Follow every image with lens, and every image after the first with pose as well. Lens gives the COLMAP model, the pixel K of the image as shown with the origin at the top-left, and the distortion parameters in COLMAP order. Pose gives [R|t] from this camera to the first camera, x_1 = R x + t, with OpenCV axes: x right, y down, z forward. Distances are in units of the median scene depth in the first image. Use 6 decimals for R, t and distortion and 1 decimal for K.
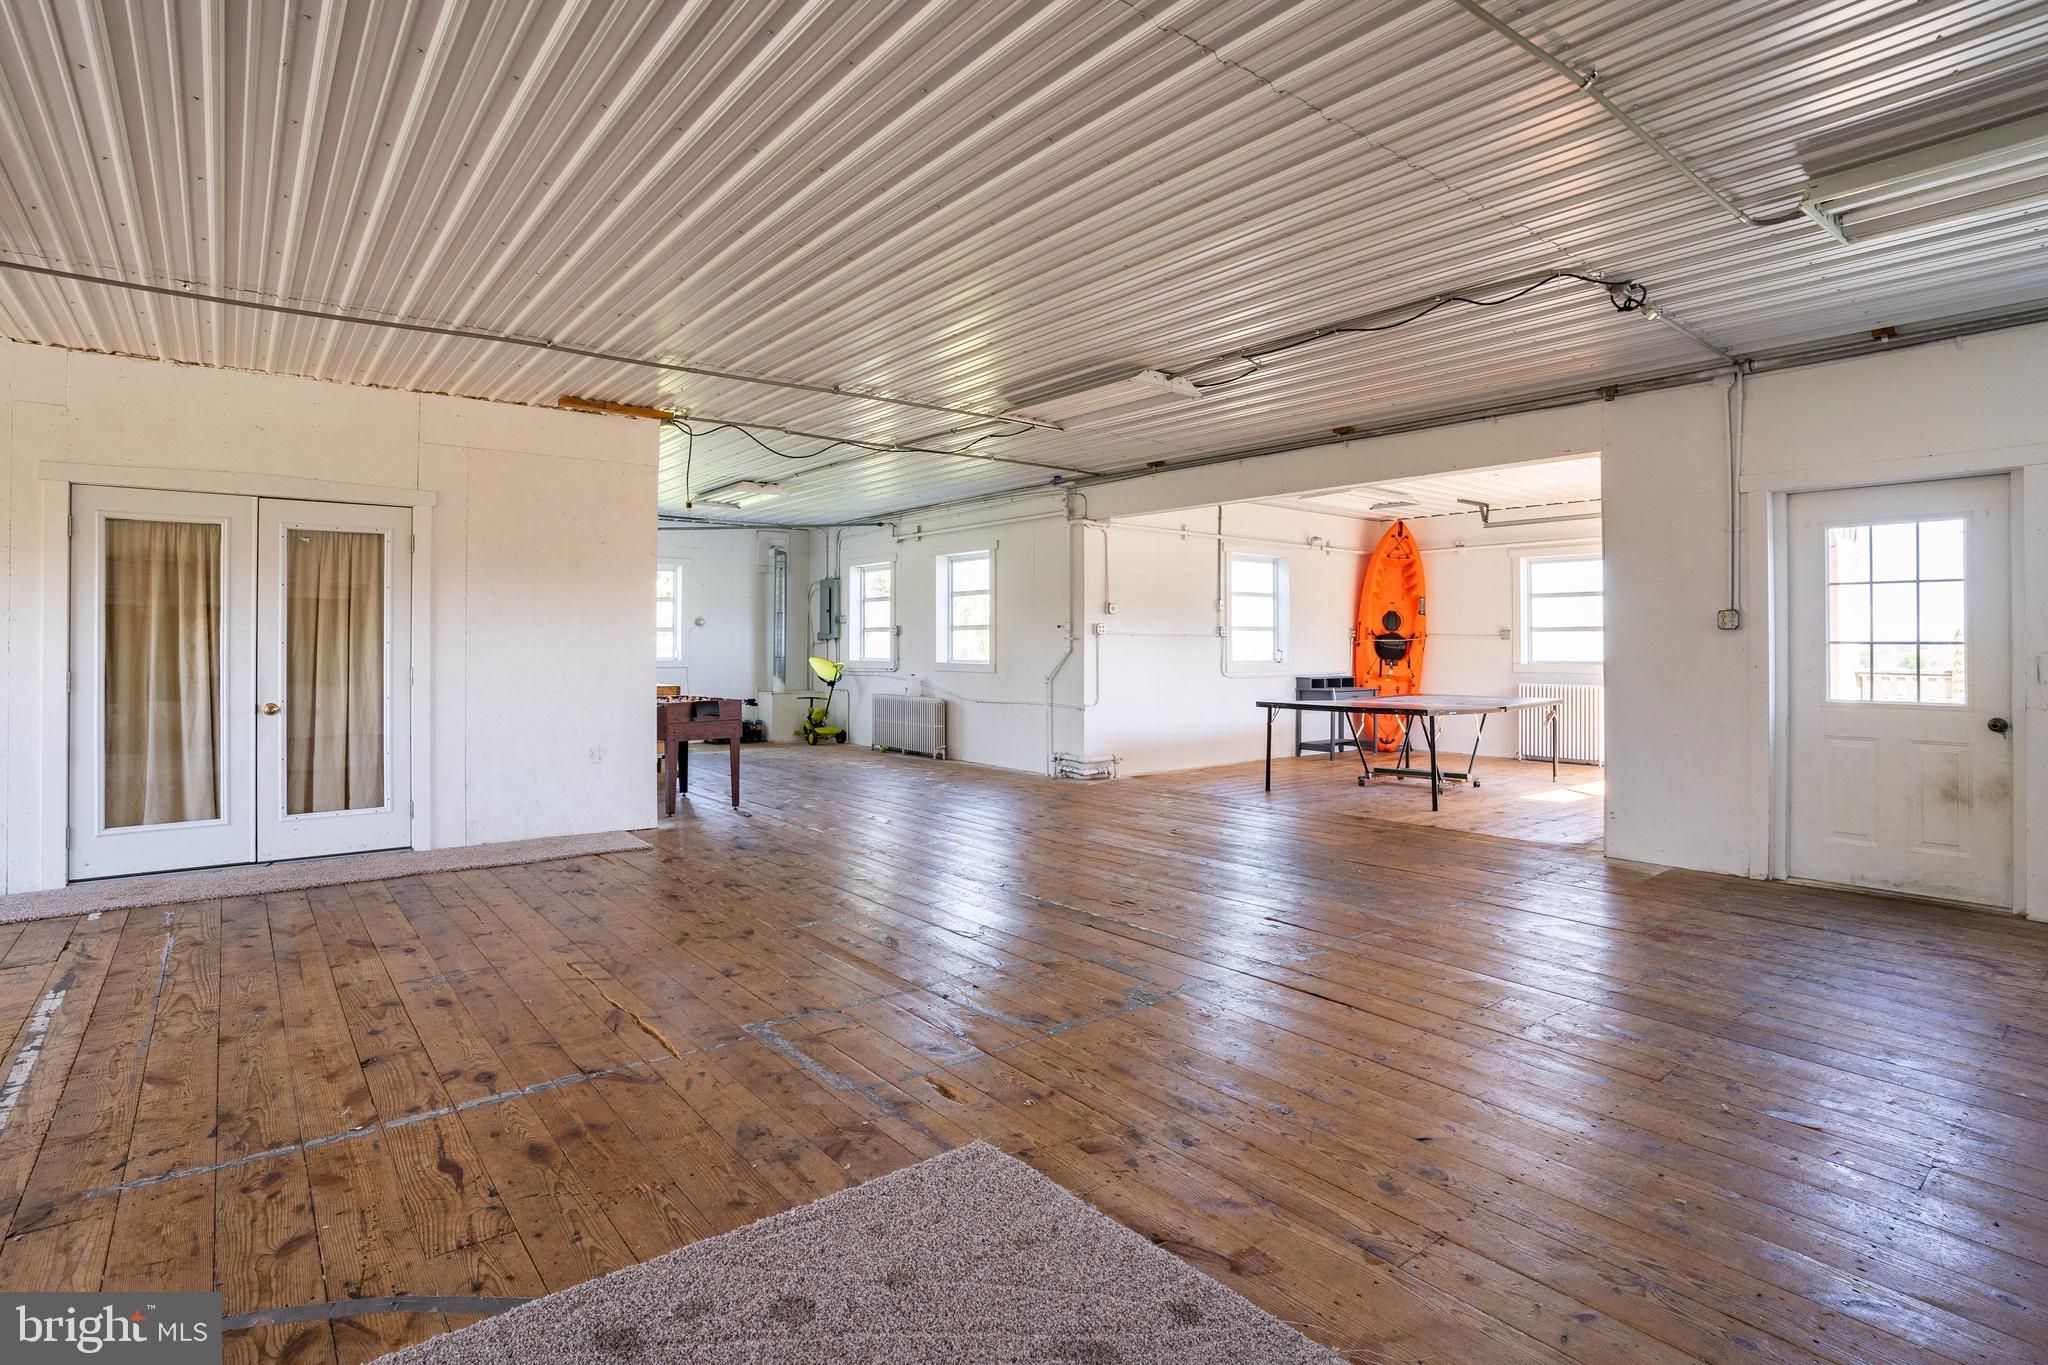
lens RADIAL K [[1032.4, 0, 1057.1], [0, 1032.4, 657.1], [0, 0, 1]] dist [-0.086321, 0.047498]
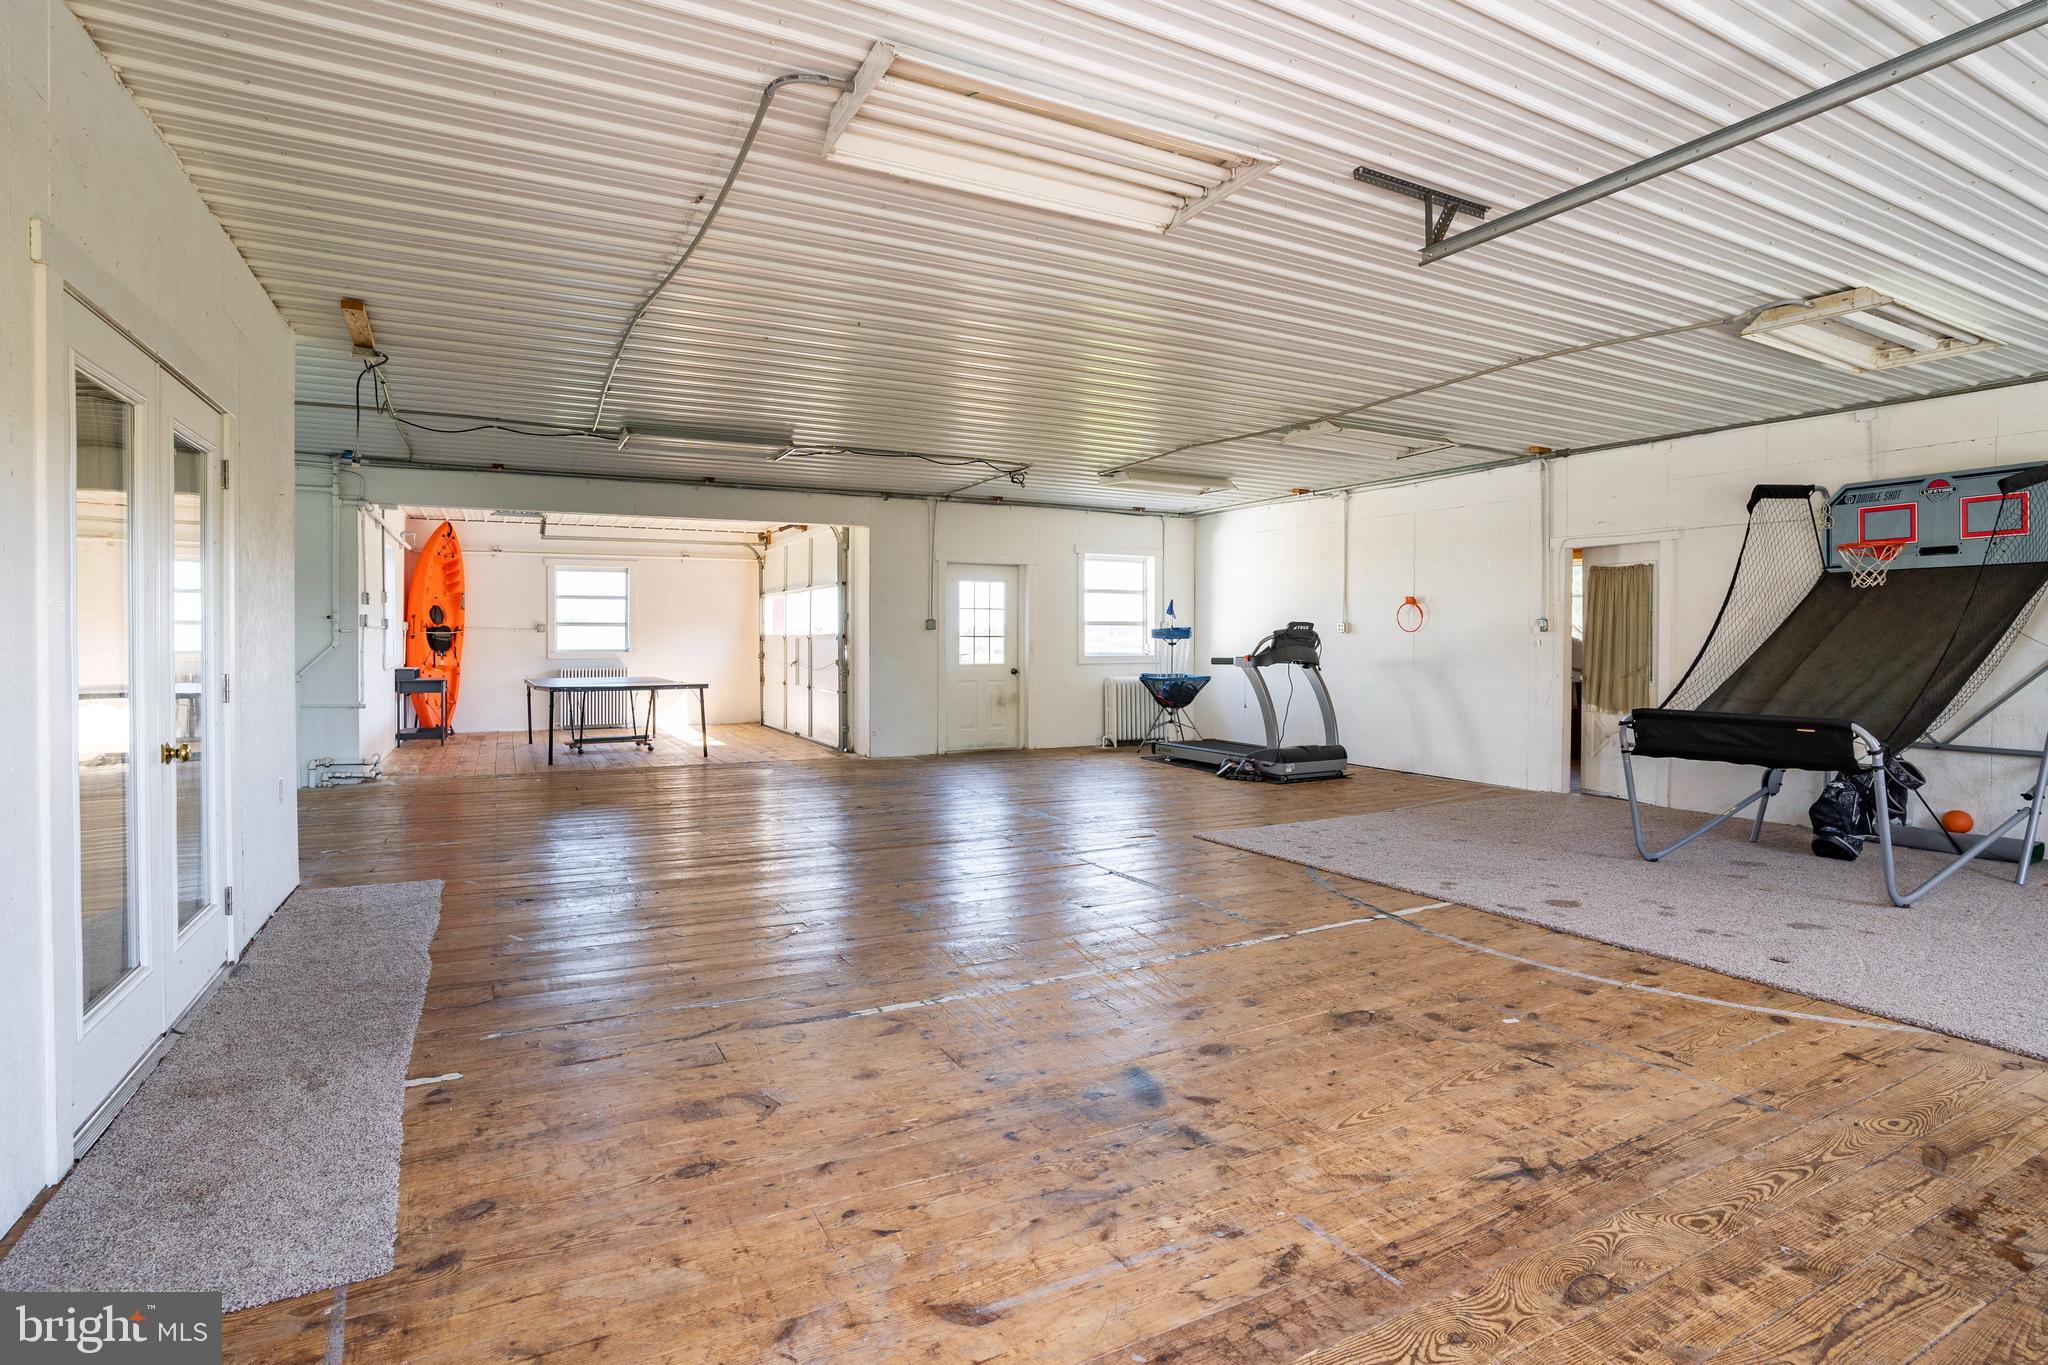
lens RADIAL K [[1032.4, 0, 1057.1], [0, 1032.4, 657.1], [0, 0, 1]] dist [-0.086321, 0.047498]
pose [[0.194175, -0.018886, 0.980785, -1.319414], [0.009341, 0.999805, 0.017402, -0.007247], [-0.980922, 0.005783, 0.194313, 0.372934]]
